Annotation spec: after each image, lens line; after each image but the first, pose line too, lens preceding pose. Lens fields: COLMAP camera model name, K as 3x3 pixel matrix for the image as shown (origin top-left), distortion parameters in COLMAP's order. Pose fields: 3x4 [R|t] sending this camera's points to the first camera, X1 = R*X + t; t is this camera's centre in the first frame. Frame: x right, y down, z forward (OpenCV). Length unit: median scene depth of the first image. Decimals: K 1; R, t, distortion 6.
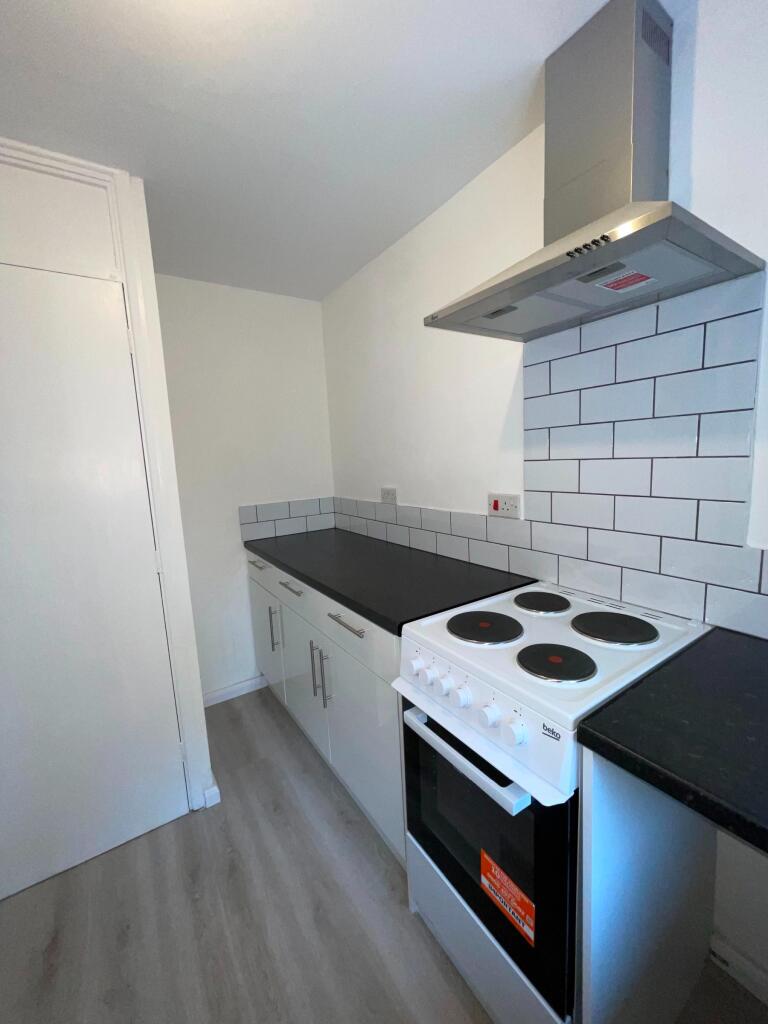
lens RADIAL K [[411.9, 0, 385.4], [0, 411.9, 508.3], [0, 0, 1]] dist [-0.017786, -0.000232]
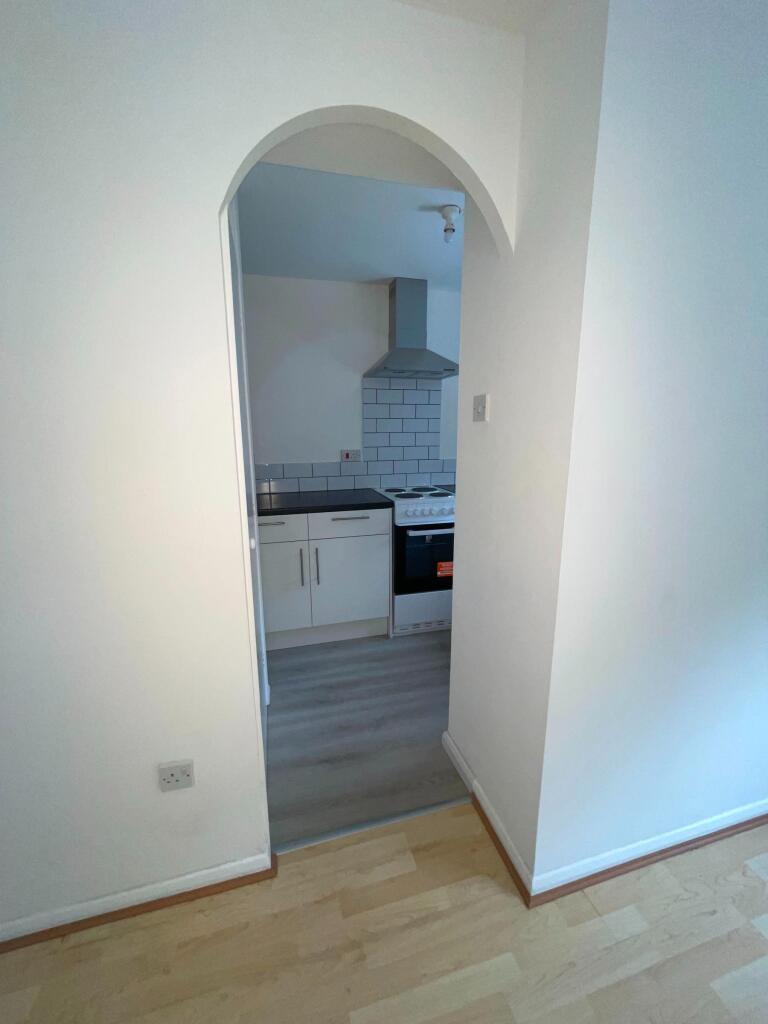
lens RADIAL K [[411.9, 0, 388.4], [0, 411.9, 511.4], [0, 0, 1]] dist [-0.017786, -0.000232]
pose [[0.307032, -0.149483, 0.939886, -1.717098], [0.106863, 0.986757, 0.122029, 0.039006], [-0.945681, 0.062973, 0.318940, 0.230270]]
